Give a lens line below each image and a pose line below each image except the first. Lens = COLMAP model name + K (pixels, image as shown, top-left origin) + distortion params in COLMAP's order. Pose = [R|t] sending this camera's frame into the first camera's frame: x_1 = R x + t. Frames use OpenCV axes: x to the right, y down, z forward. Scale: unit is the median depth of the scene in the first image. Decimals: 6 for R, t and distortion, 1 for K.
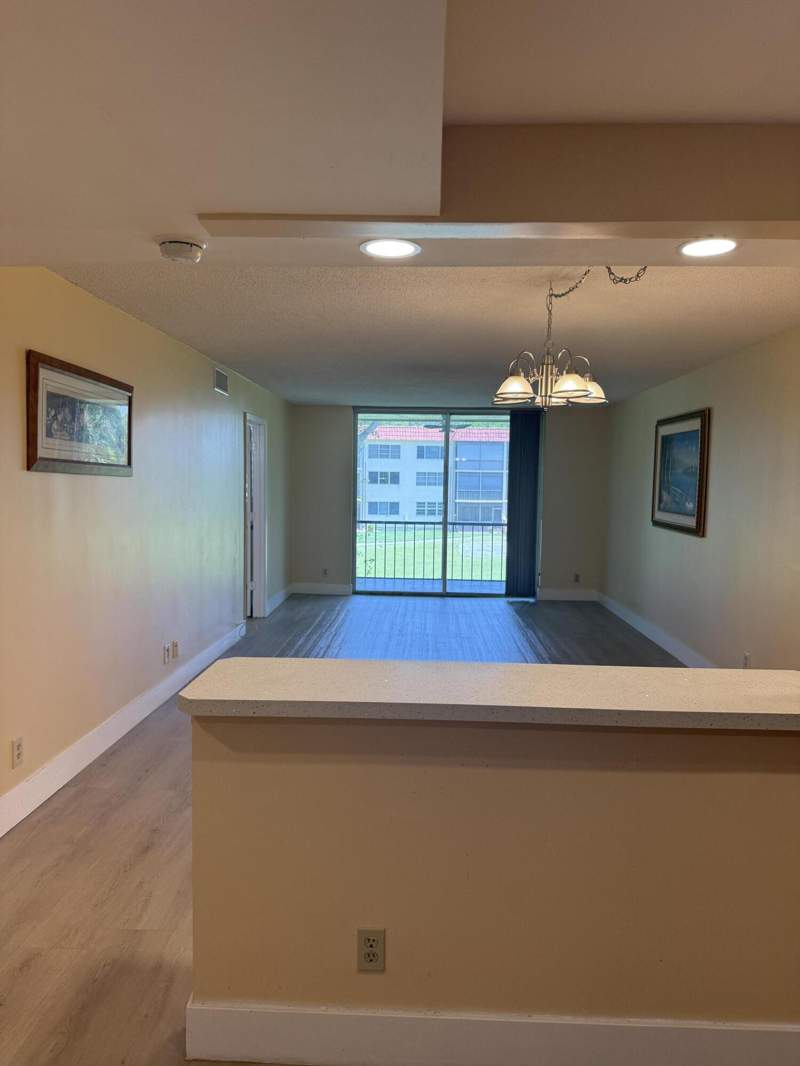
lens RADIAL K [[748.7, 0, 394.2], [0, 748.7, 533.8], [0, 0, 1]] dist [0.006812, -0.001749]
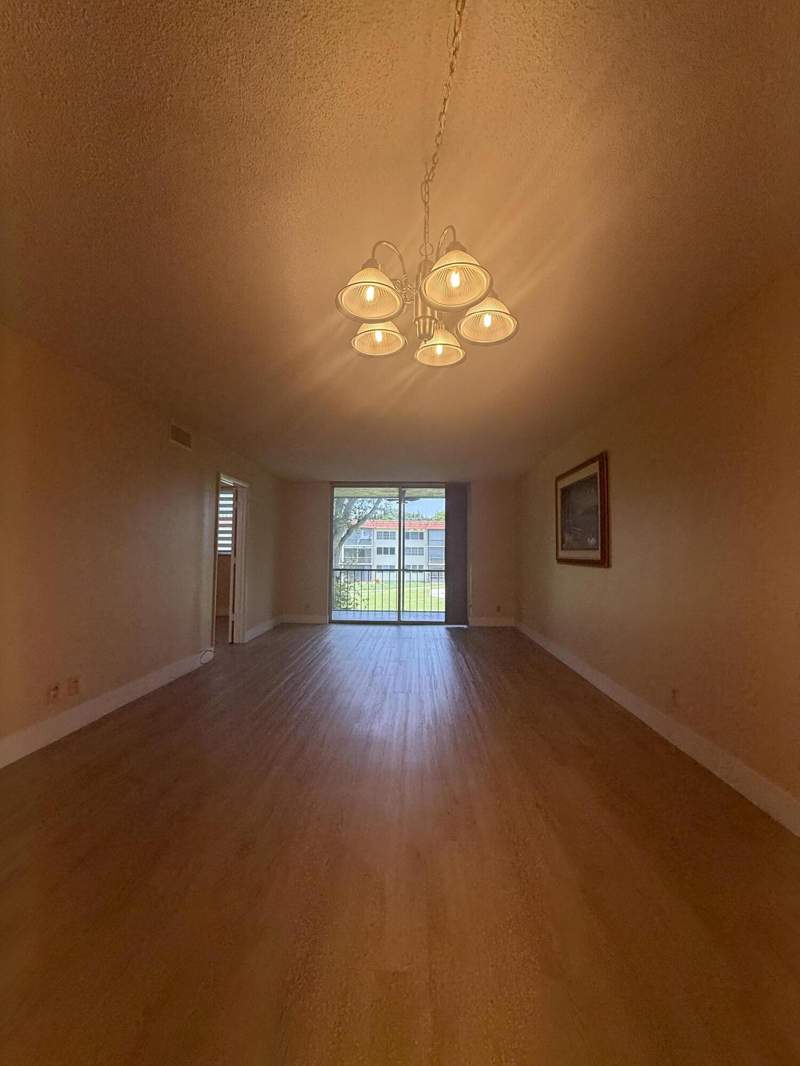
lens RADIAL K [[428.9, 0, 408.3], [0, 428.9, 527.5], [0, 0, 1]] dist [-0.000300, 0.000069]
pose [[0.999633, -0.002804, 0.026949, 0.068111], [0.006404, 0.990902, -0.134433, 0.017760], [-0.026327, 0.134557, 0.990556, 0.245292]]
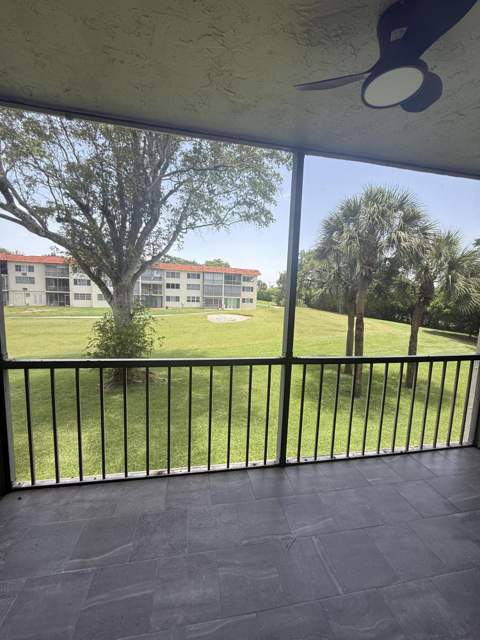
lens RADIAL K [[257.5, 0, 240.5], [0, 257.5, 317.7], [0, 0, 1]] dist [-0.000300, 0.000069]
pose [[0.970986, 0.000050, 0.239136, -0.005432], [-0.009802, 0.999168, 0.039592, -0.058809], [-0.238935, -0.040788, 0.970179, 1.016023]]
